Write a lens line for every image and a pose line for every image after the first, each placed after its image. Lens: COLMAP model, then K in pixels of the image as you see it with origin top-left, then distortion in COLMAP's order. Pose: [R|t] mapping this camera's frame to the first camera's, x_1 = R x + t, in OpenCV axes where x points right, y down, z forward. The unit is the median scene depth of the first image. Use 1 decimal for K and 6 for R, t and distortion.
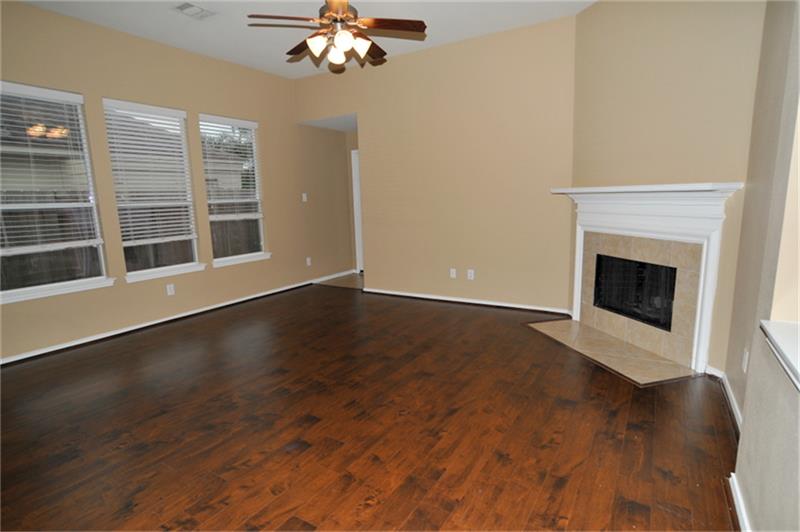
lens RADIAL K [[430.1, 0, 405.3], [0, 430.1, 271.7], [0, 0, 1]] dist [-0.063570, 0.034646]
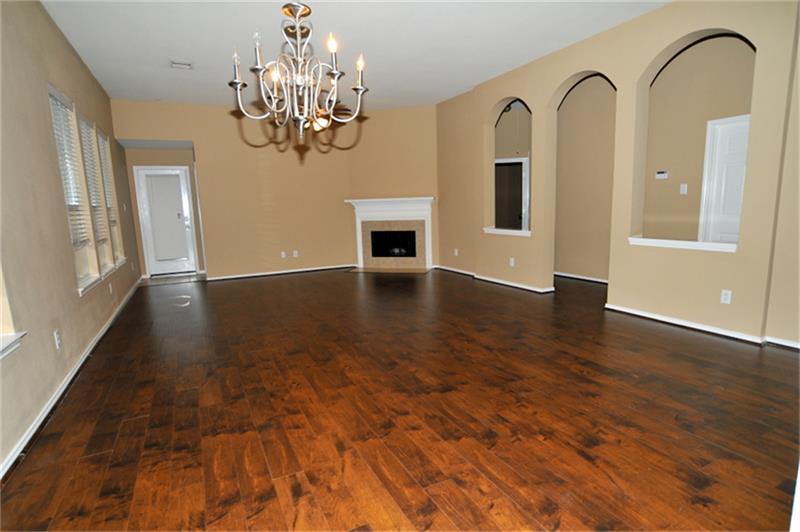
lens RADIAL K [[430.1, 0, 406.1], [0, 430.1, 268.0], [0, 0, 1]] dist [-0.063570, 0.034646]
pose [[0.522354, -0.116900, 0.844678, -1.923436], [0.161637, 0.986174, 0.036525, 0.131355], [-0.837269, 0.117452, 0.534028, -0.358674]]
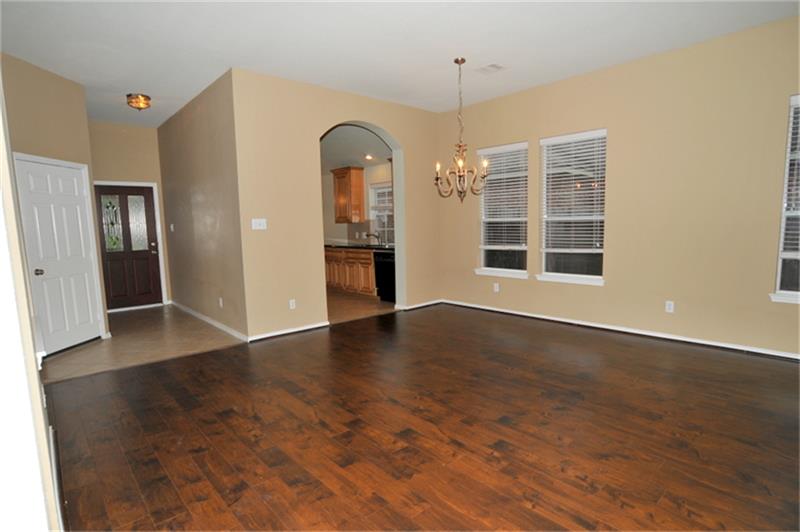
lens RADIAL K [[430.1, 0, 407.7], [0, 430.1, 271.0], [0, 0, 1]] dist [-0.063570, 0.034646]
pose [[-0.275086, 0.151414, -0.949422, 0.476303], [-0.130094, 0.972576, 0.192800, -0.119587], [0.952577, 0.176551, -0.247844, 0.478371]]
